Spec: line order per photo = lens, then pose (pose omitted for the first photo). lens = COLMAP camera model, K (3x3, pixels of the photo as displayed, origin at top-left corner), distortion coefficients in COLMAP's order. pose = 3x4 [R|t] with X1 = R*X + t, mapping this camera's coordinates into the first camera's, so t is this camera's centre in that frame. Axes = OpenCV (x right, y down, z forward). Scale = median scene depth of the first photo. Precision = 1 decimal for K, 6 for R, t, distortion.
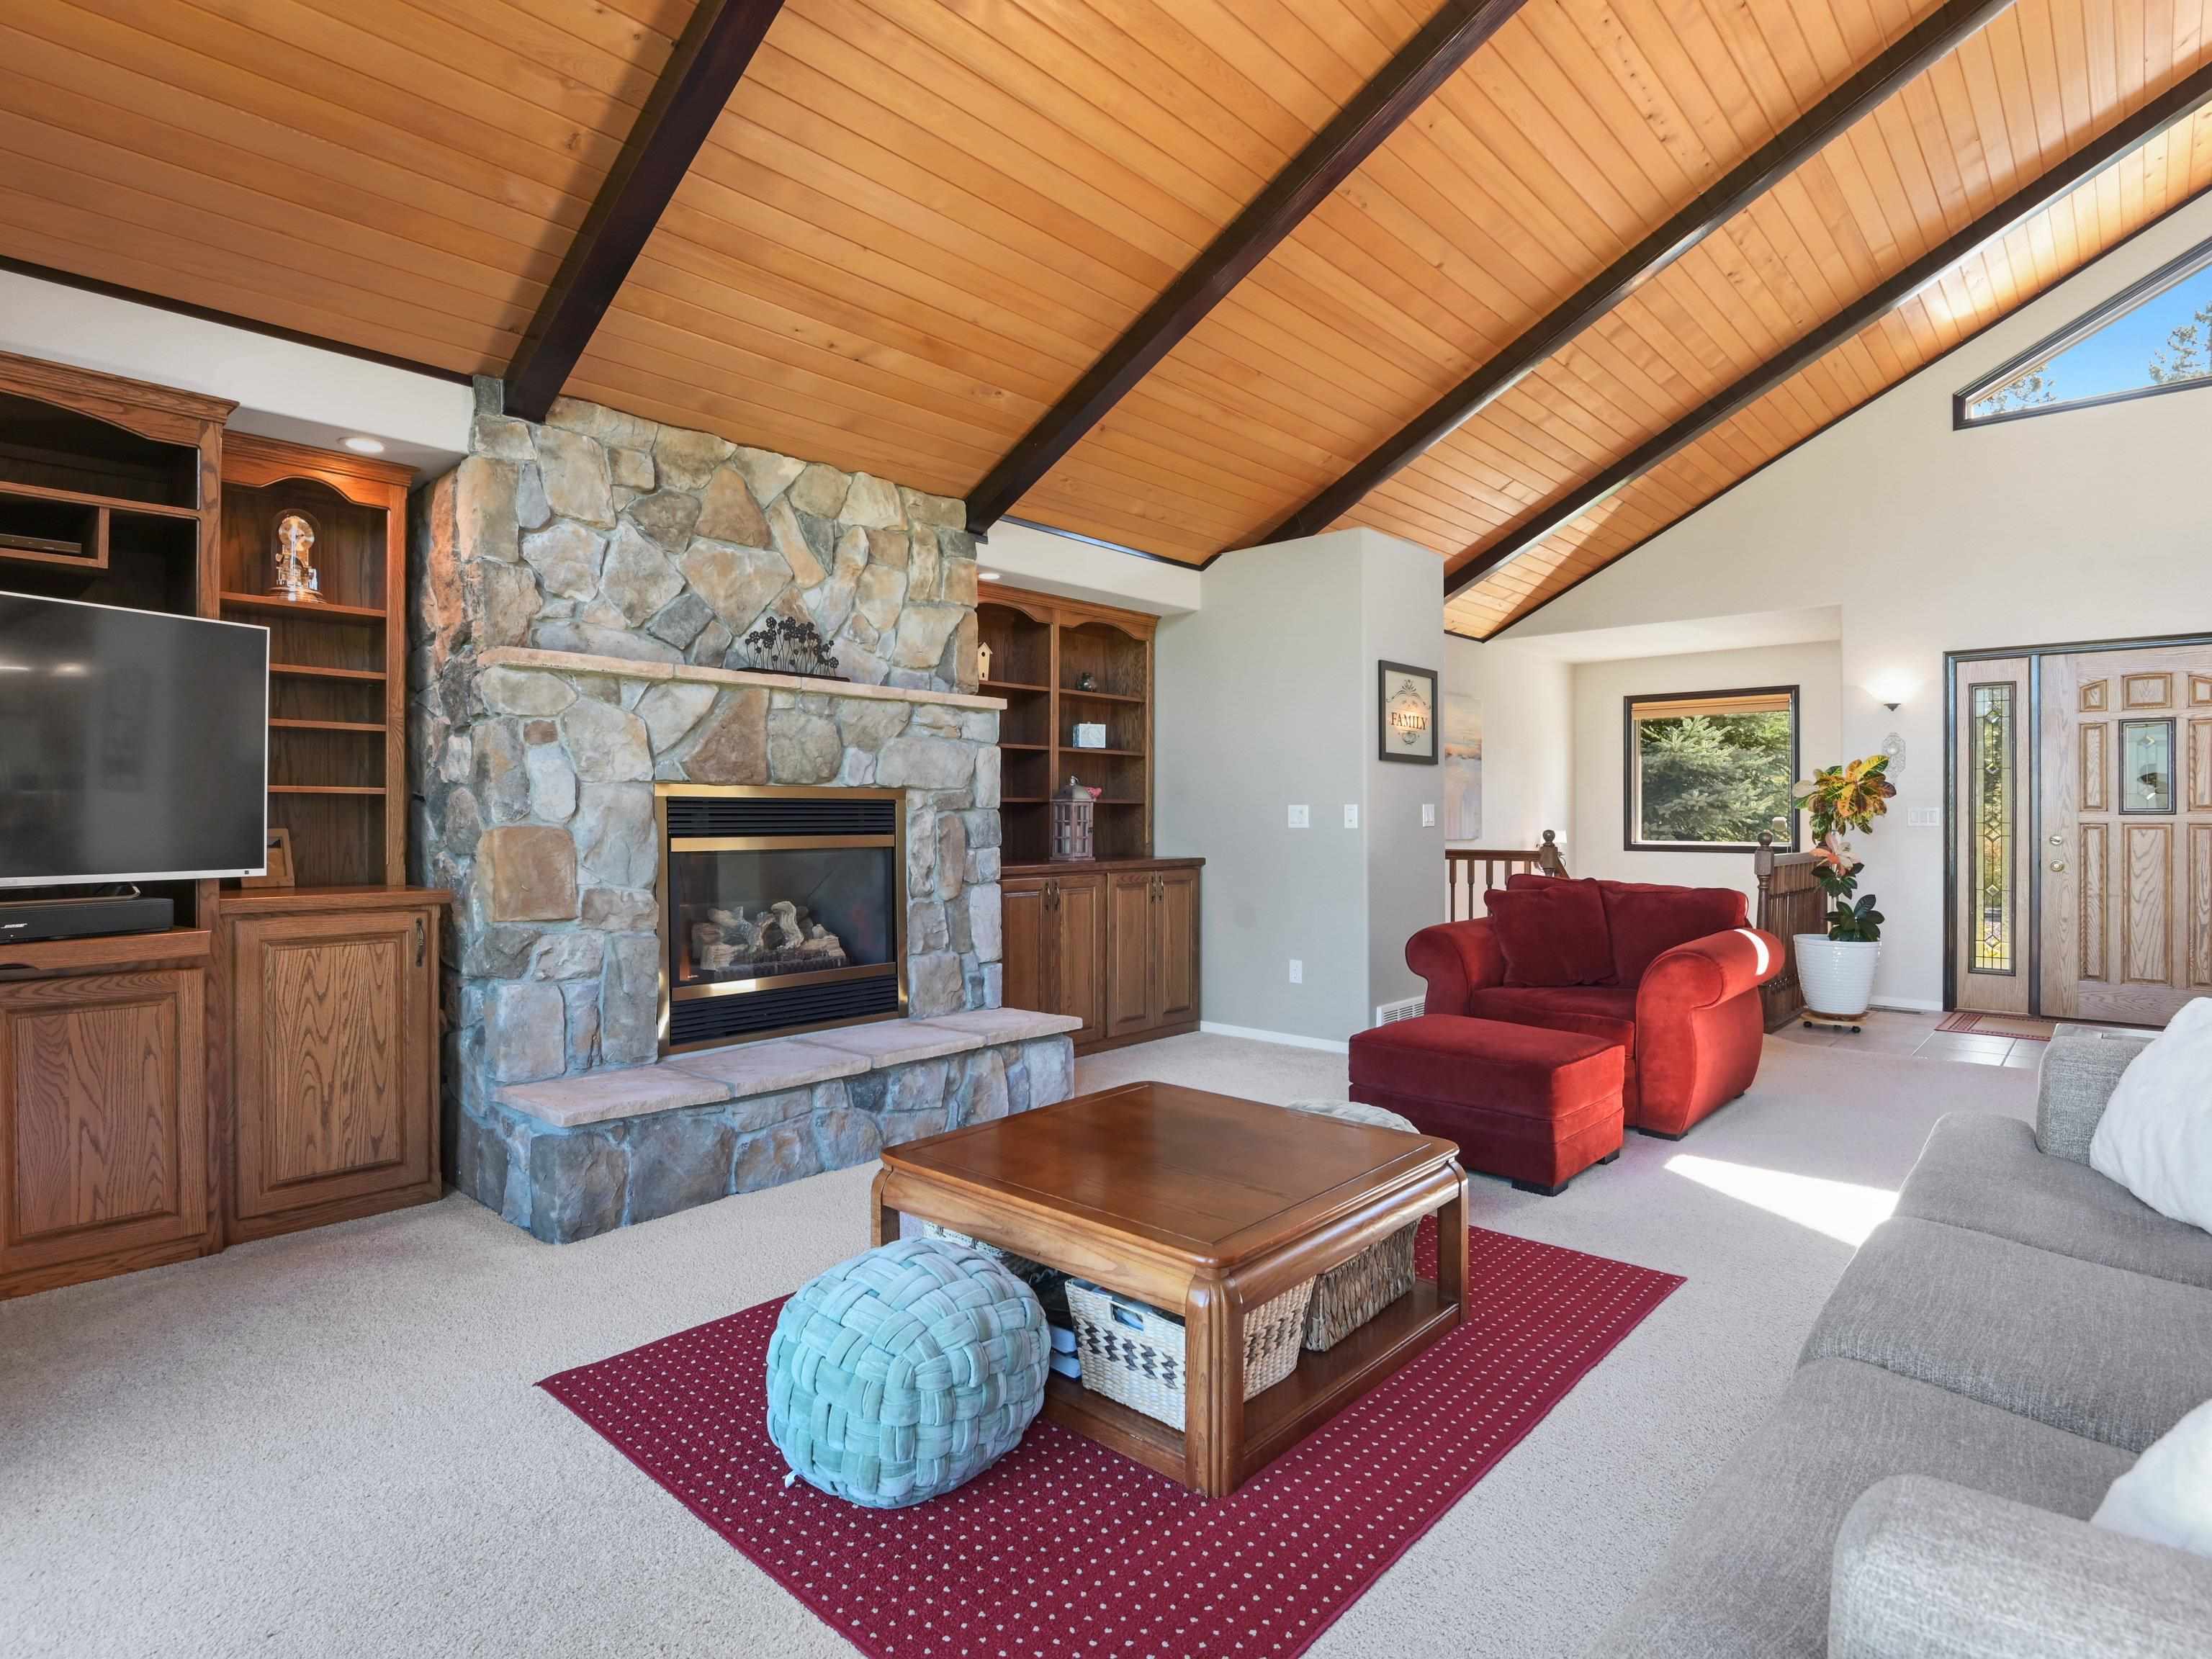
lens RADIAL K [[1167.7, 0, 1103.2], [0, 1167.7, 811.3], [0, 0, 1]] dist [-0.022360, -0.007004]
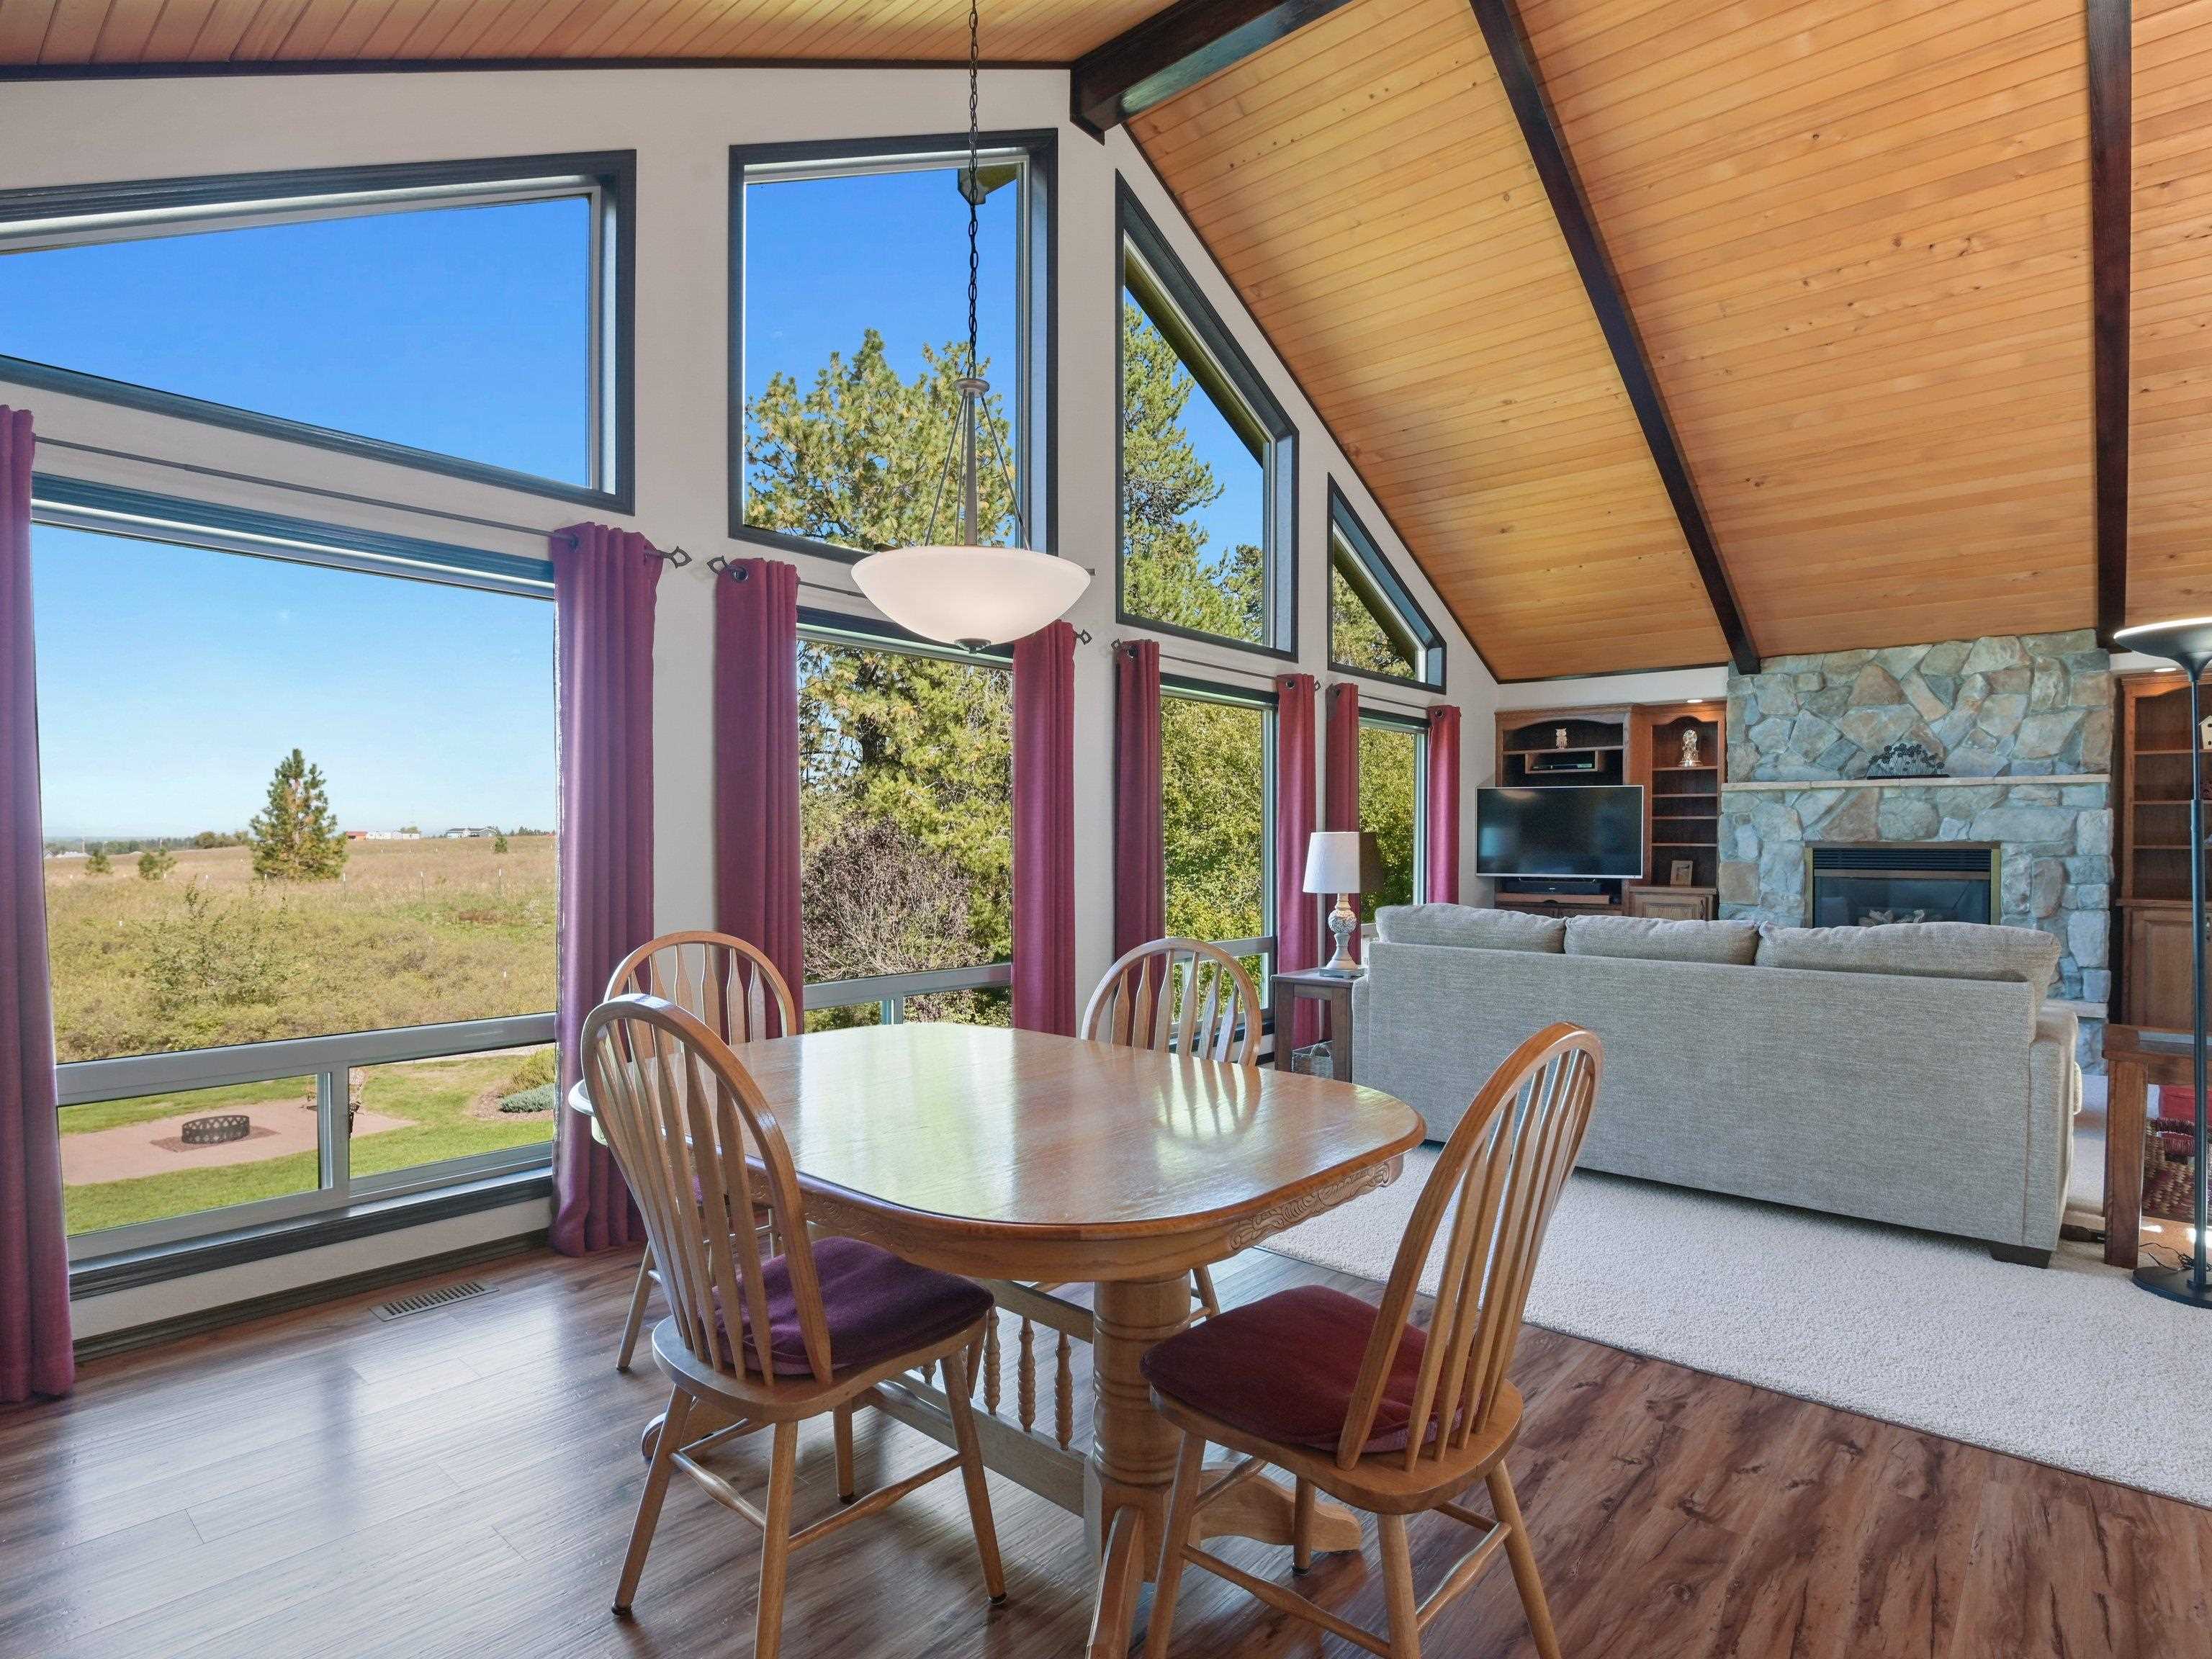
lens RADIAL K [[1167.7, 0, 1100.8], [0, 1167.7, 857.5], [0, 0, 1]] dist [-0.022360, -0.007004]
pose [[-0.003700, 0.012037, -0.999921, 1.420174], [-0.000059, 0.999928, 0.012037, -0.018486], [0.999993, 0.000103, -0.003699, -0.176987]]
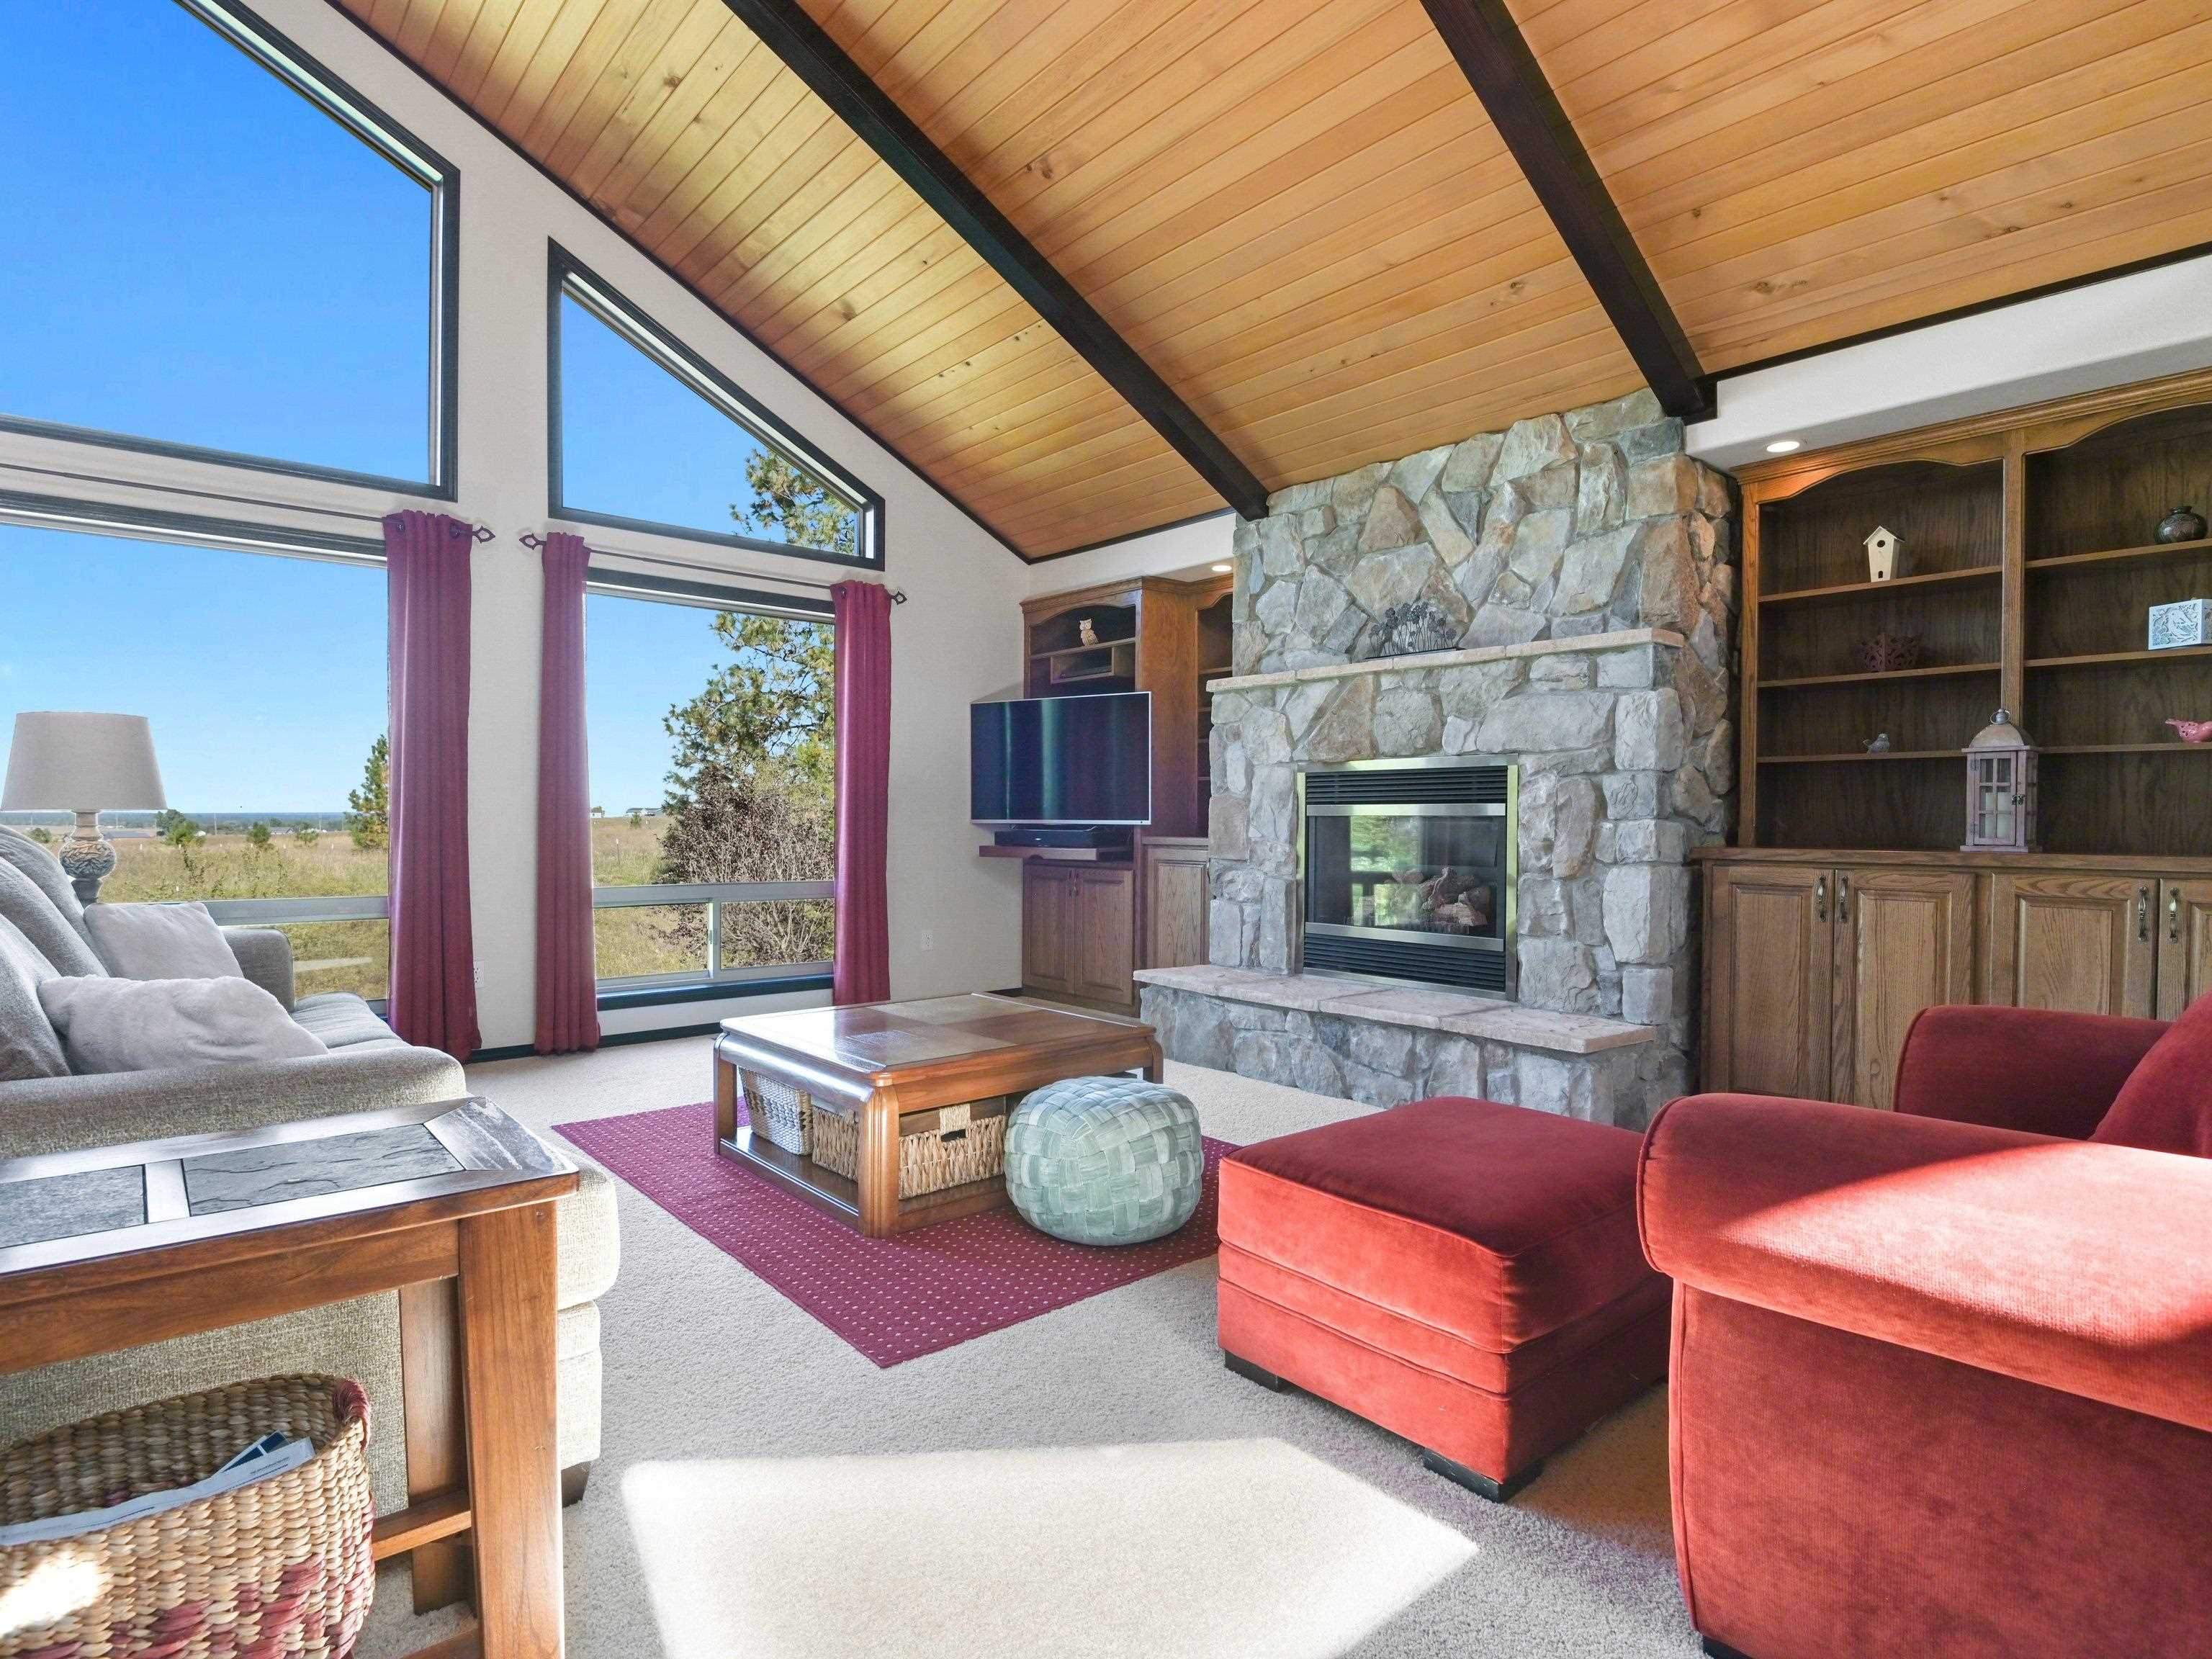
lens RADIAL K [[1167.7, 0, 1103.2], [0, 1167.7, 844.6], [0, 0, 1]] dist [-0.022360, -0.007004]
pose [[-0.143271, 0.017124, -0.989535, 0.838460], [-0.002246, 0.999842, 0.017627, 0.039649], [0.989681, 0.004748, -0.143210, 0.862574]]
